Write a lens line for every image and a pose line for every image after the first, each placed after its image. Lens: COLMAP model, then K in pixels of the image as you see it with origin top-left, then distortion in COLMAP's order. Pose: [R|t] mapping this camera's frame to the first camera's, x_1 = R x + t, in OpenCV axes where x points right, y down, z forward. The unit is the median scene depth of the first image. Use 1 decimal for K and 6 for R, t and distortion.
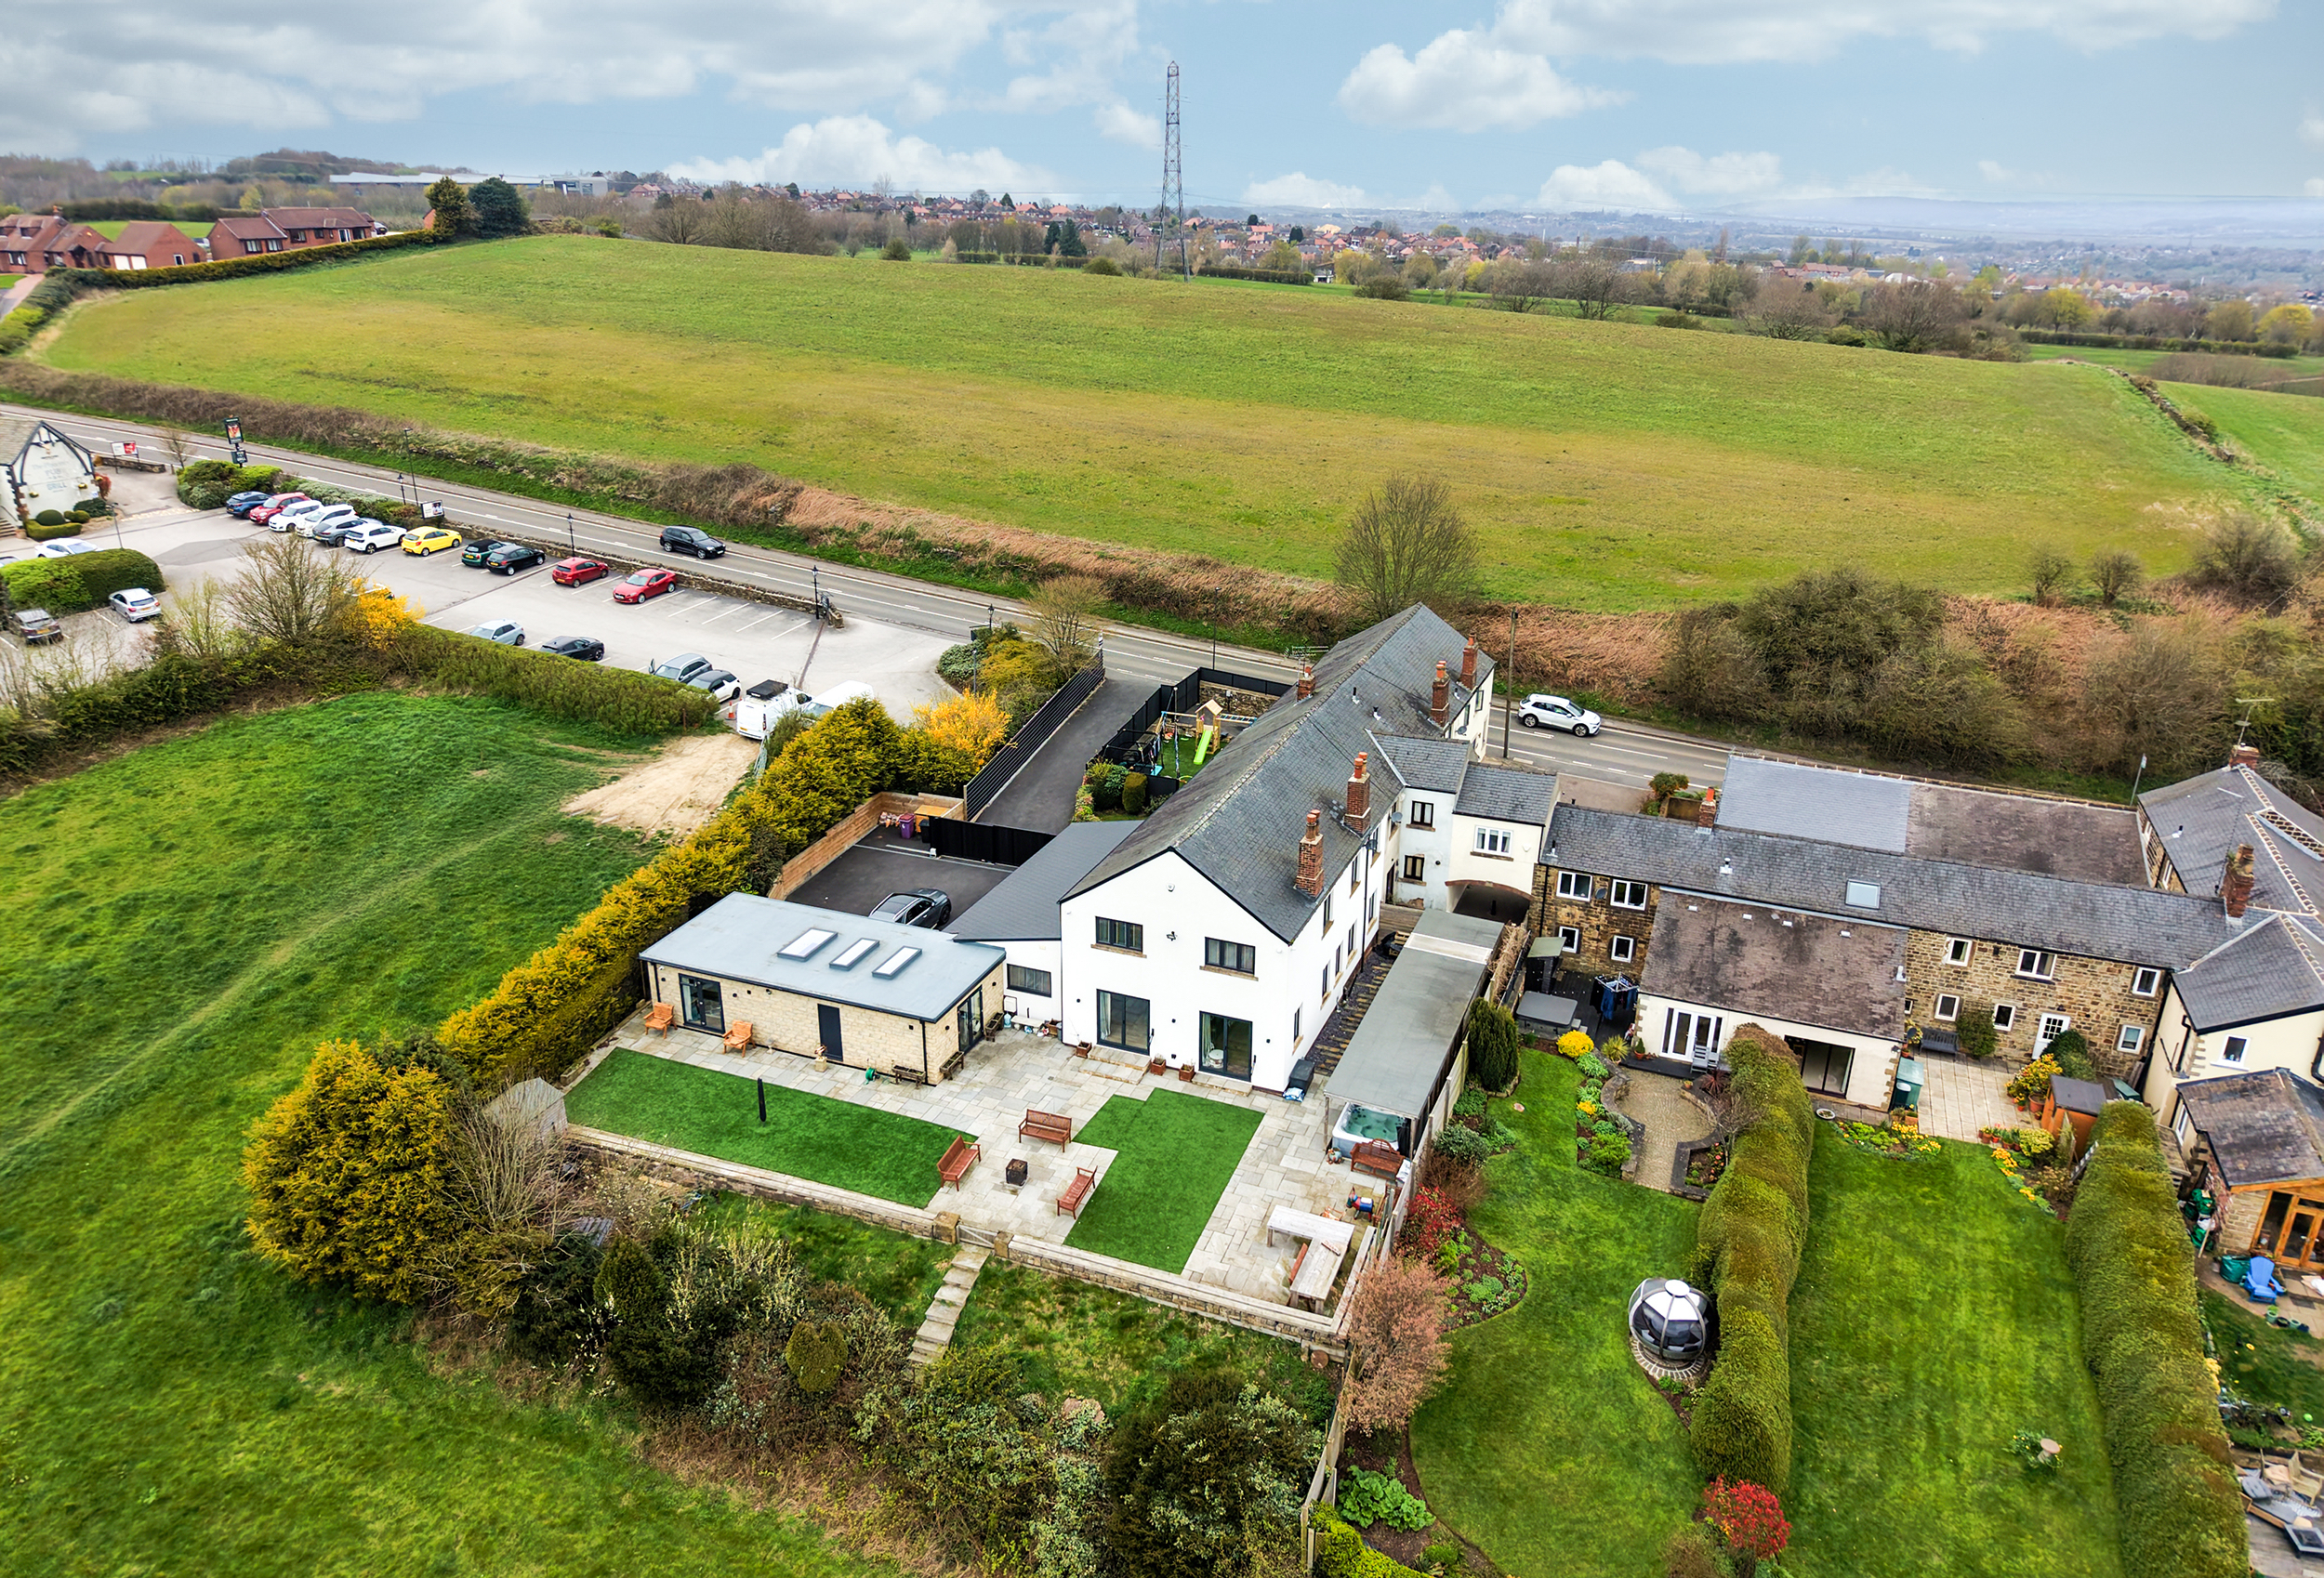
lens RADIAL K [[1597.6, 0, 1150.2], [0, 1597.6, 874.1], [0, 0, 1]] dist [0.003698, -0.000898]
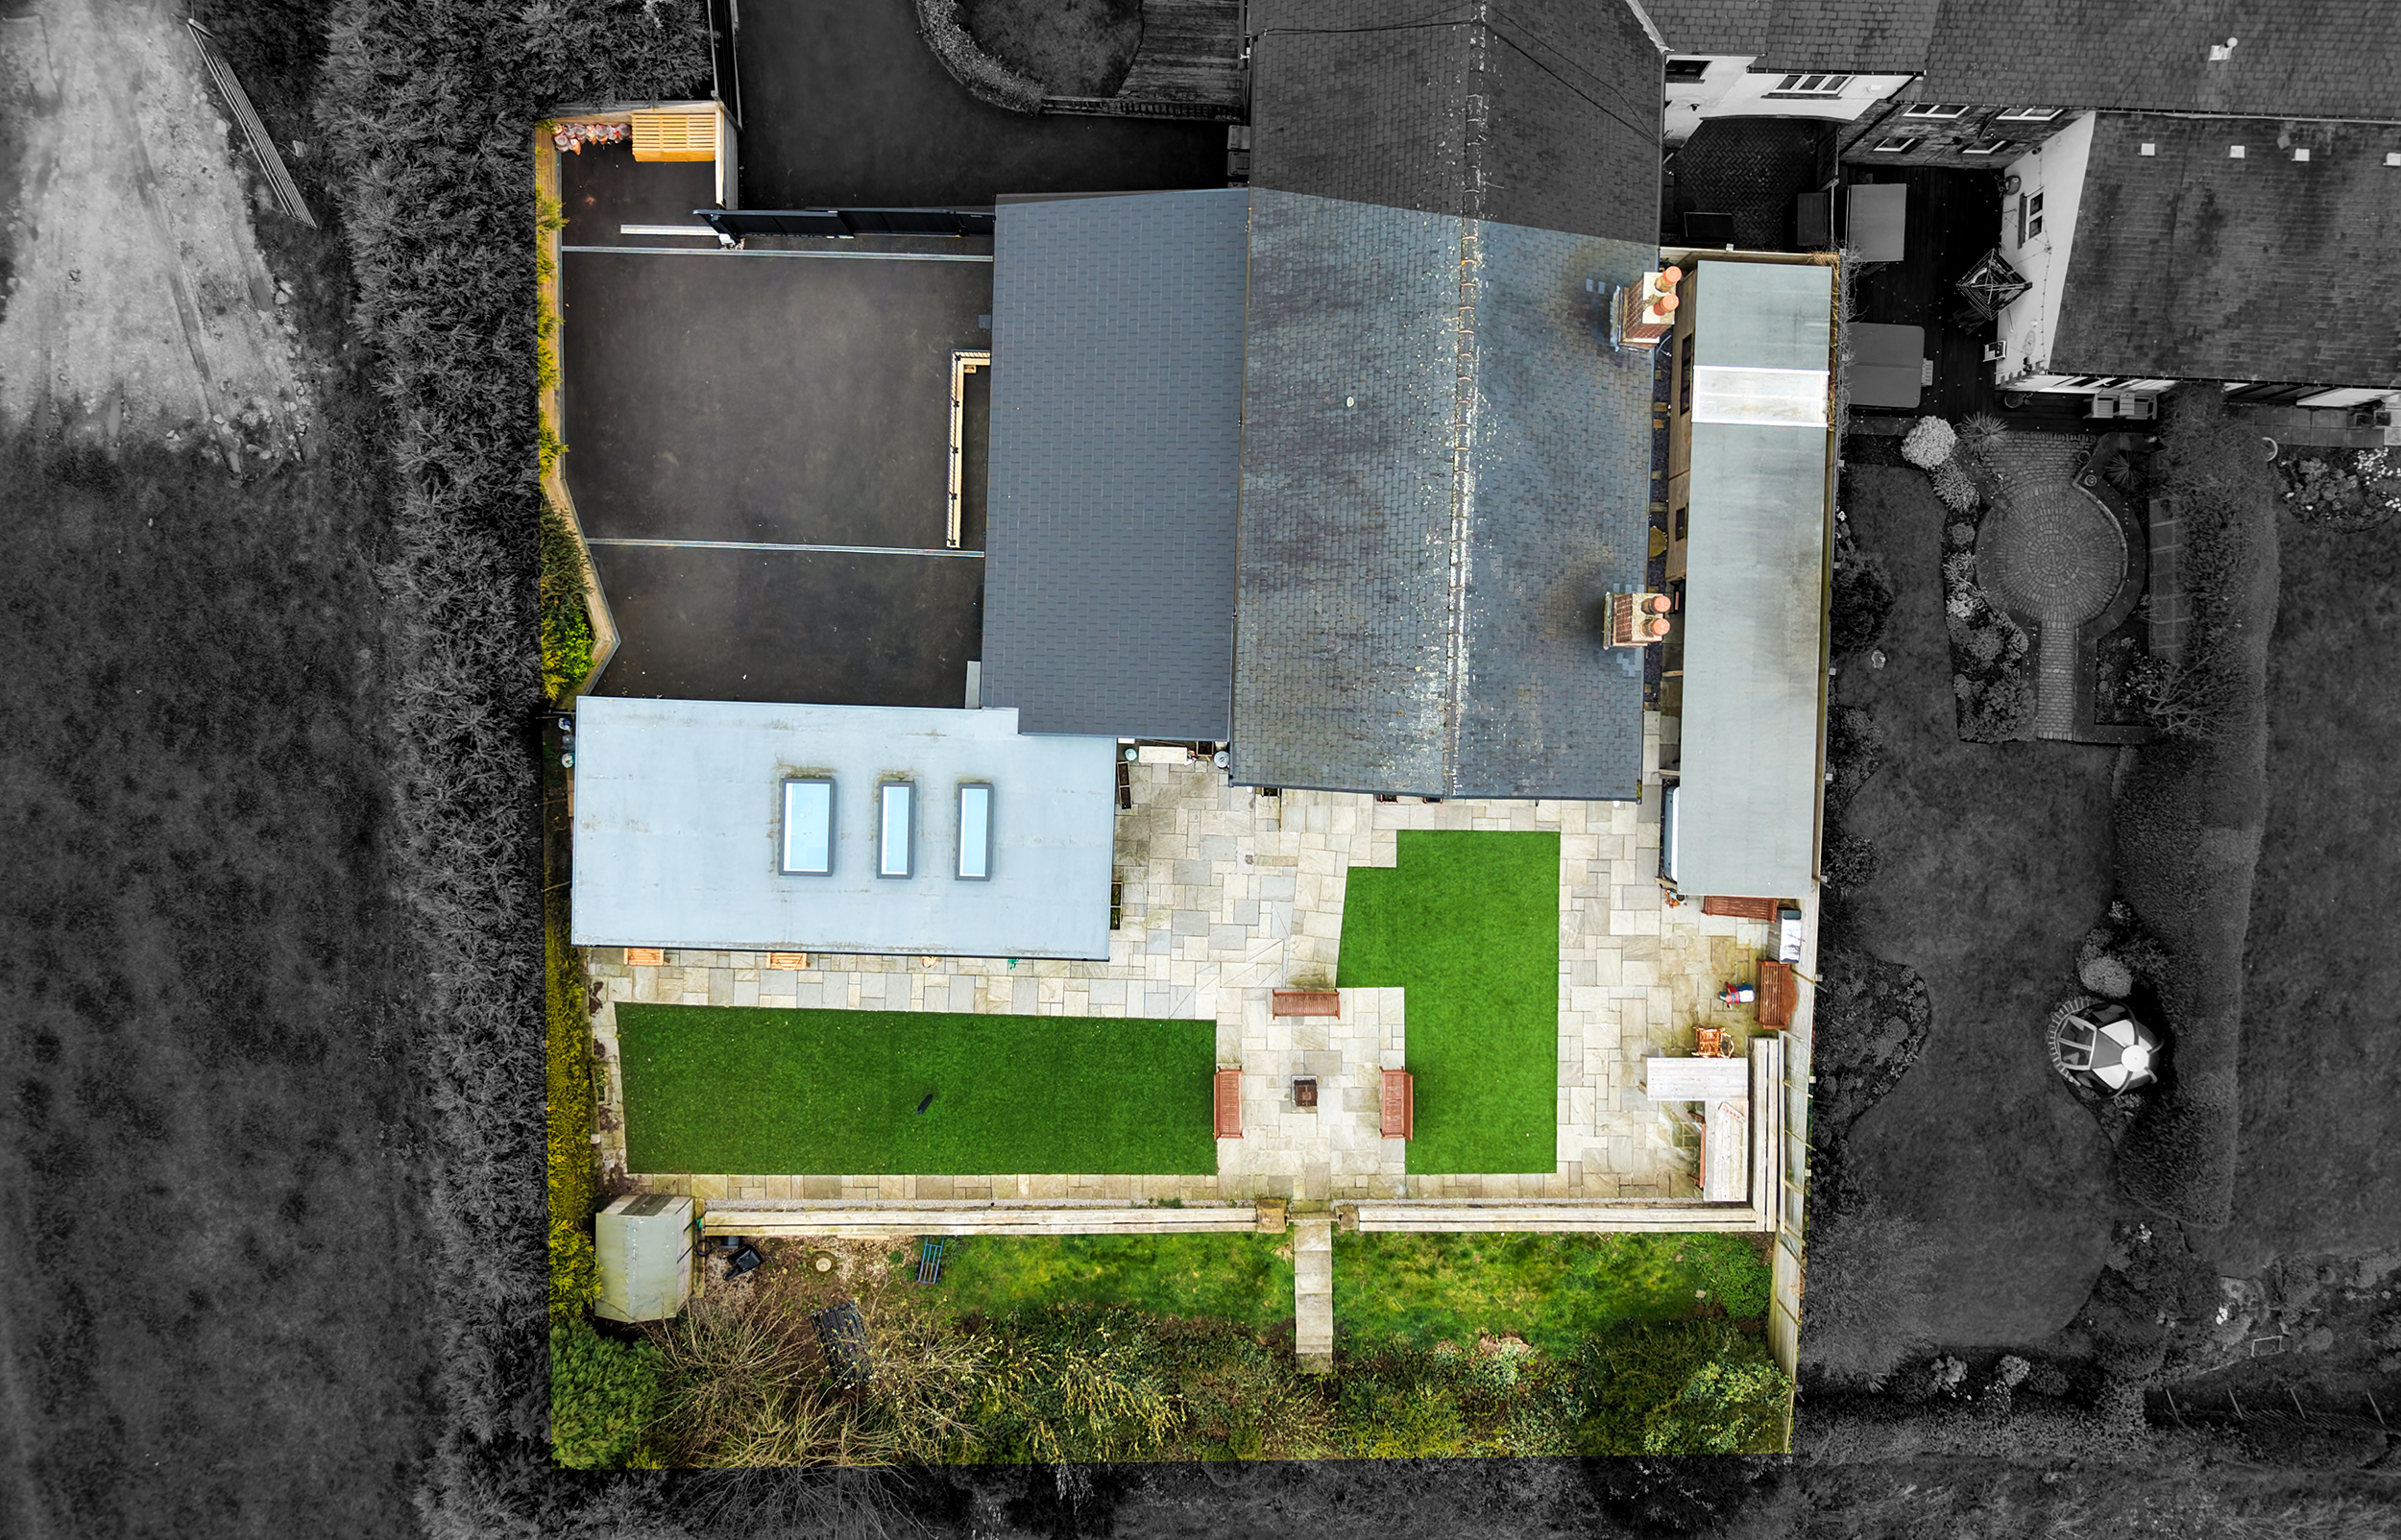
lens RADIAL K [[1685.8, 0, 1200.5], [0, 1685.8, 770.0], [0, 0, 1]] dist [0.007634, -0.002197]
pose [[0.934832, -0.354789, -0.014646, -0.058396], [0.152044, 0.362664, 0.919433, -0.577834], [-0.320893, -0.861742, 0.392974, 0.762250]]
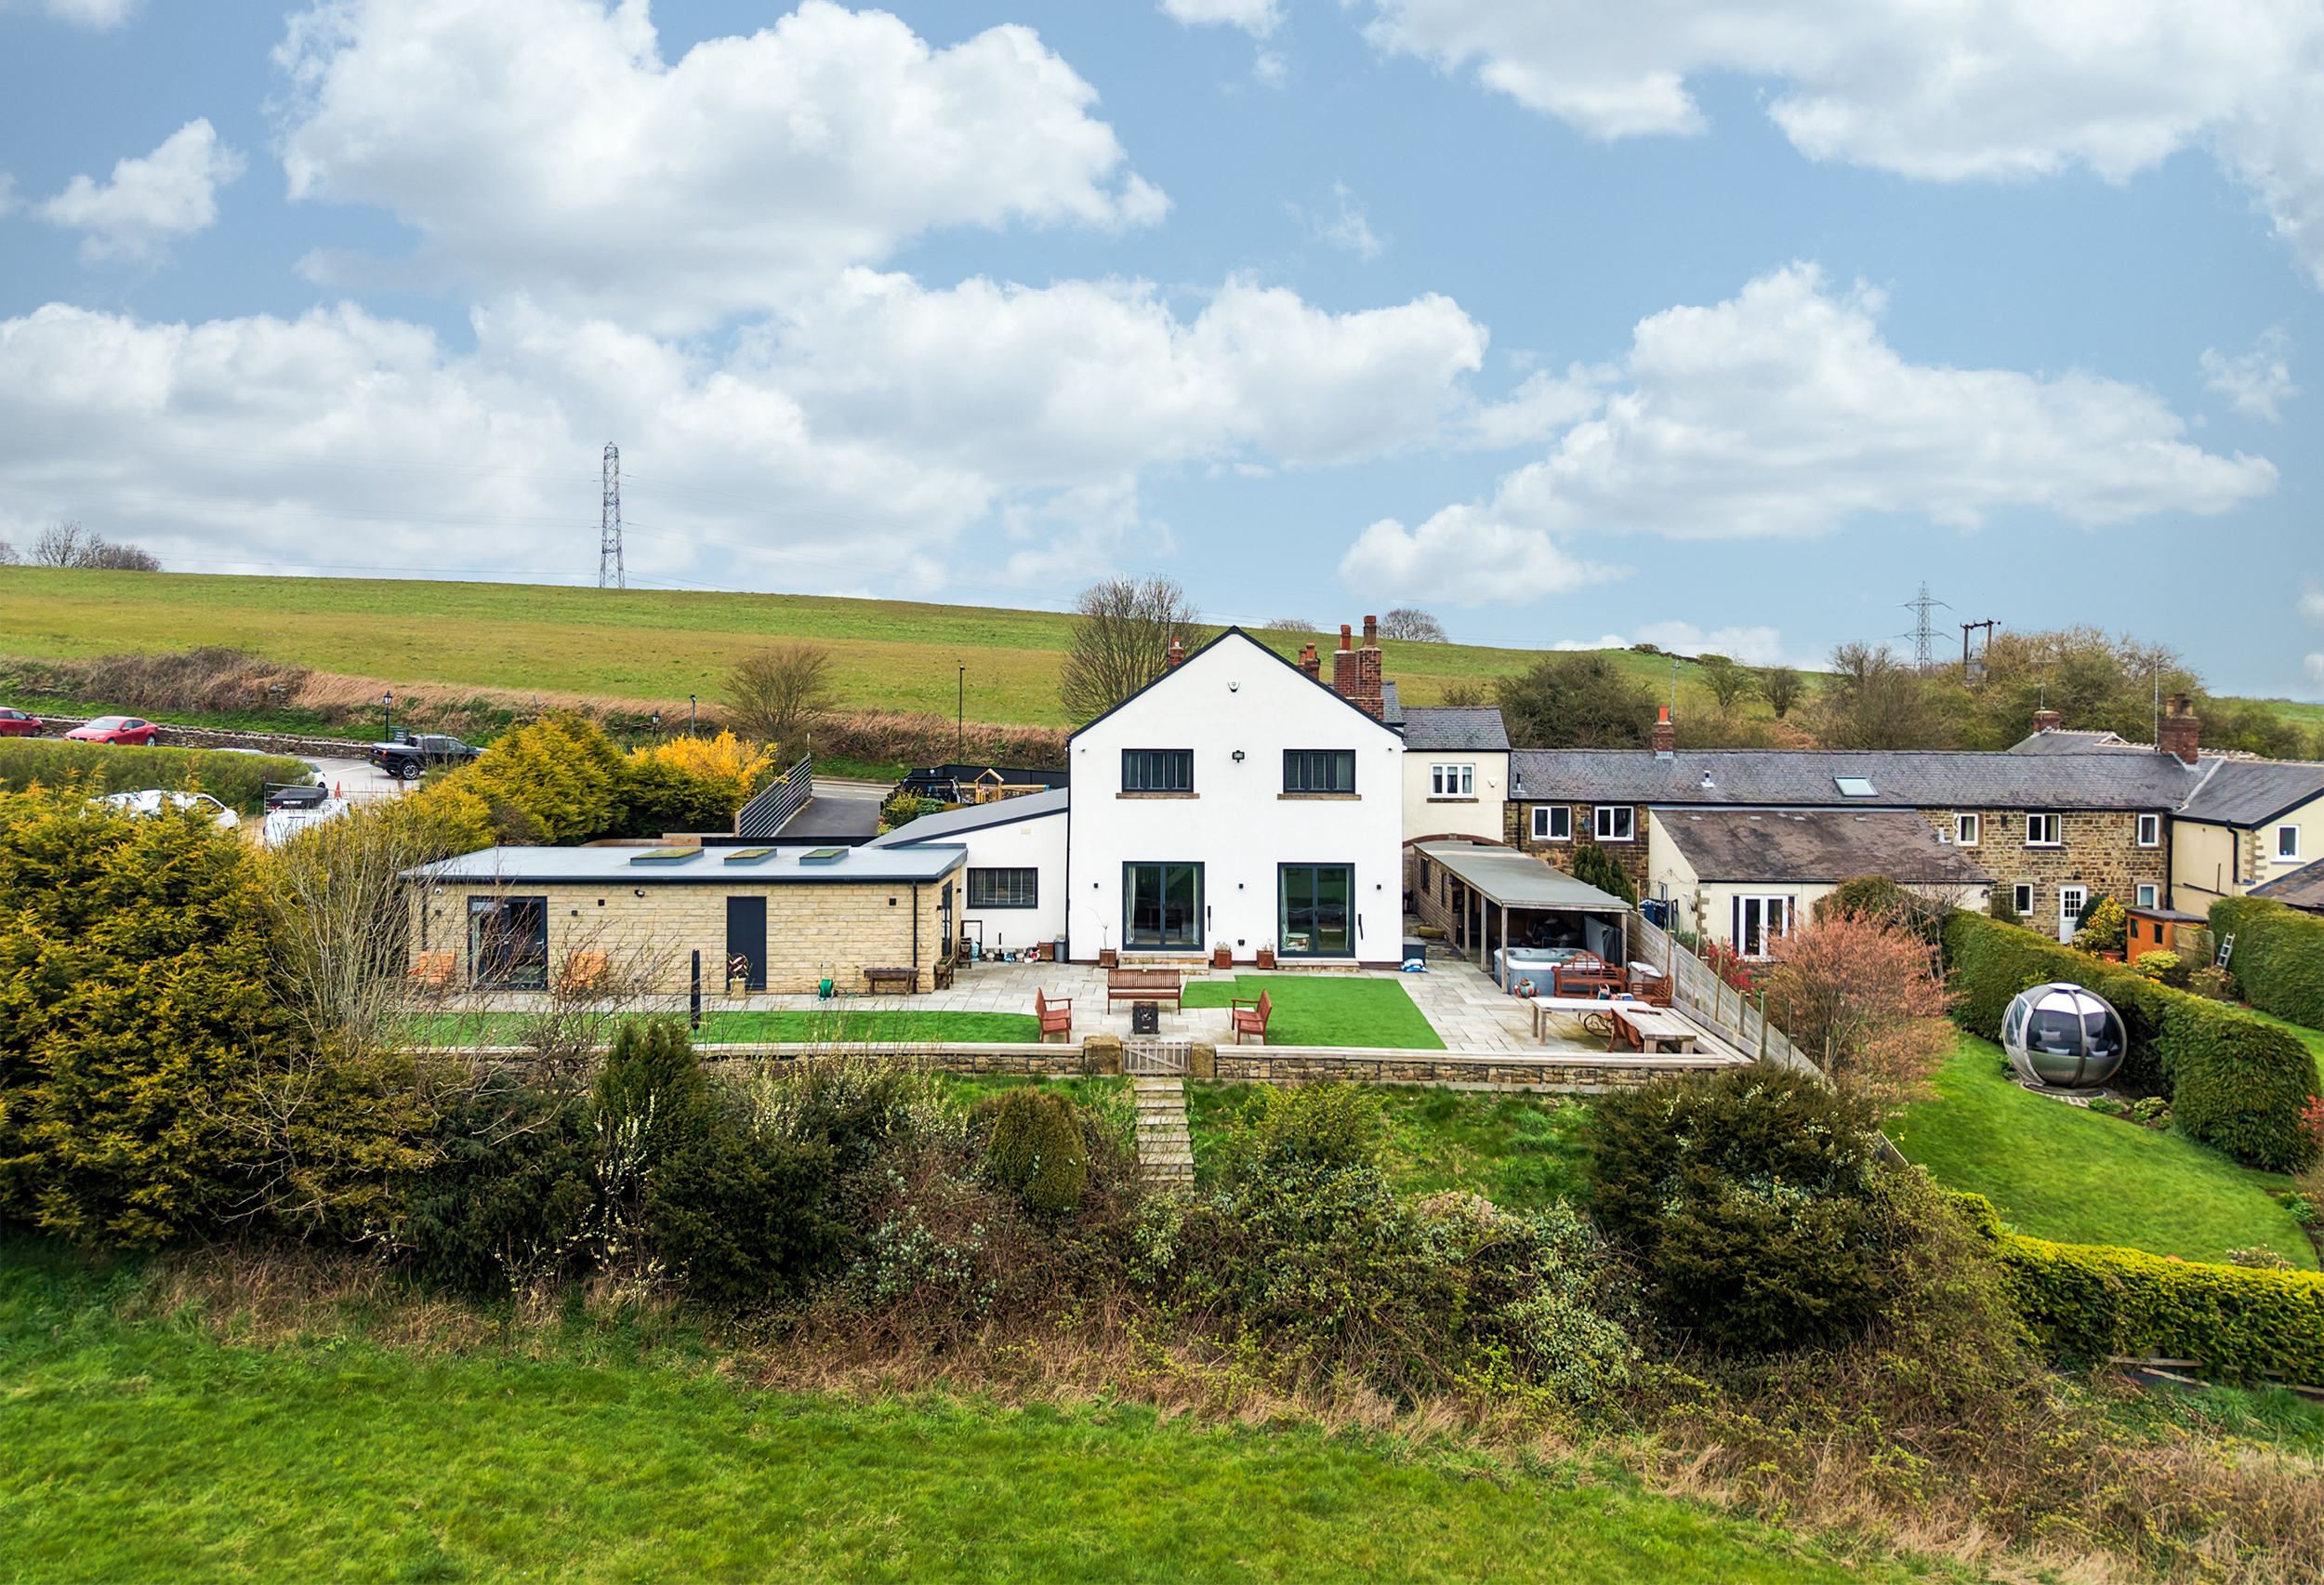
lens RADIAL K [[1746.0, 0, 1162.0], [0, 1746.0, 792.5], [0, 0, 1]] dist [-0.001265, 0.001819]
pose [[0.926776, -0.022958, 0.374912, -0.315565], [0.157468, 0.929930, -0.332315, 0.311454], [-0.341013, 0.367019, 0.865452, 0.314252]]
